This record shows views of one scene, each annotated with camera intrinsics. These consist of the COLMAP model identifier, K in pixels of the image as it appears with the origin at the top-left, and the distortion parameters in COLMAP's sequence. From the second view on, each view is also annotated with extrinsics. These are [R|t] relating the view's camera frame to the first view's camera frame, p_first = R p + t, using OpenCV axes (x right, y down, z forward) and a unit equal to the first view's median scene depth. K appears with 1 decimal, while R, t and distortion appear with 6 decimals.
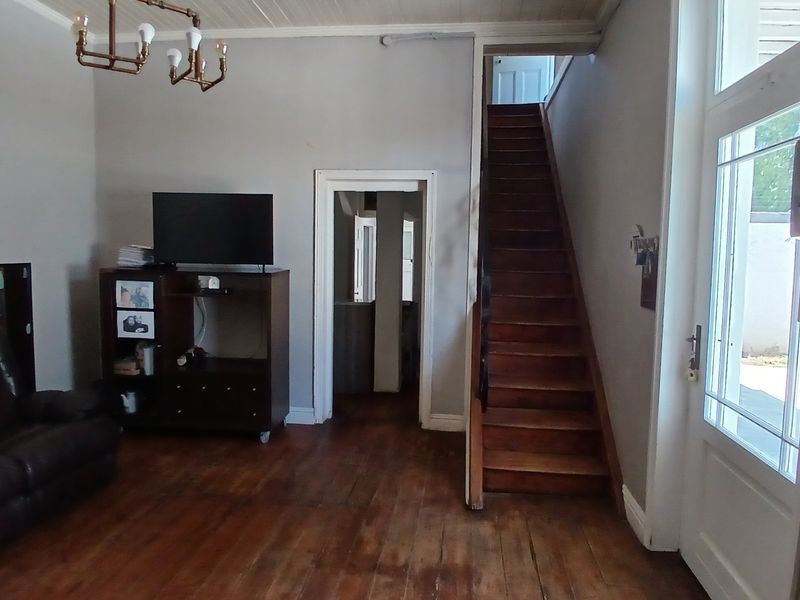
lens RADIAL K [[530.3, 0, 414.5], [0, 530.3, 288.6], [0, 0, 1]] dist [0.036908, -0.072410]
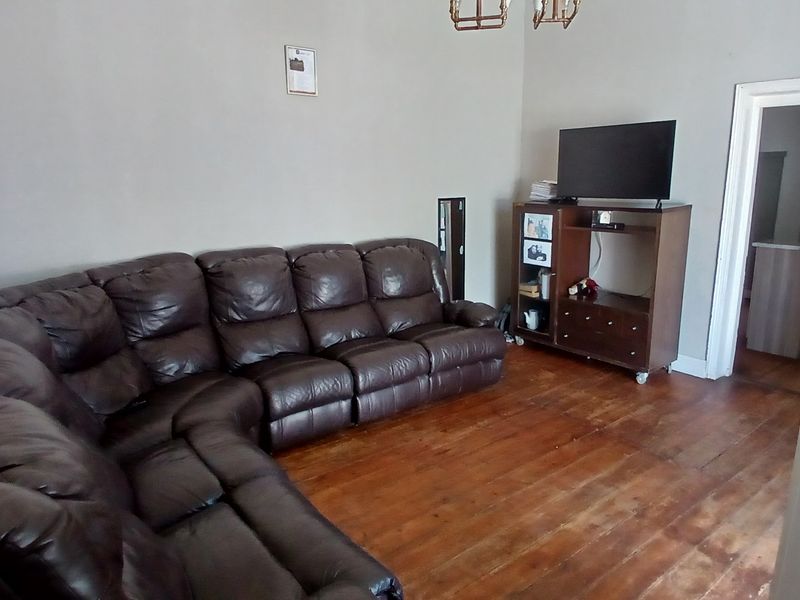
lens RADIAL K [[530.3, 0, 414.5], [0, 530.3, 288.6], [0, 0, 1]] dist [0.036908, -0.072410]
pose [[0.688386, 0.124892, -0.714511, 0.109660], [-0.030323, 0.989159, 0.143684, -0.011667], [0.724710, -0.077244, 0.684710, 0.038398]]
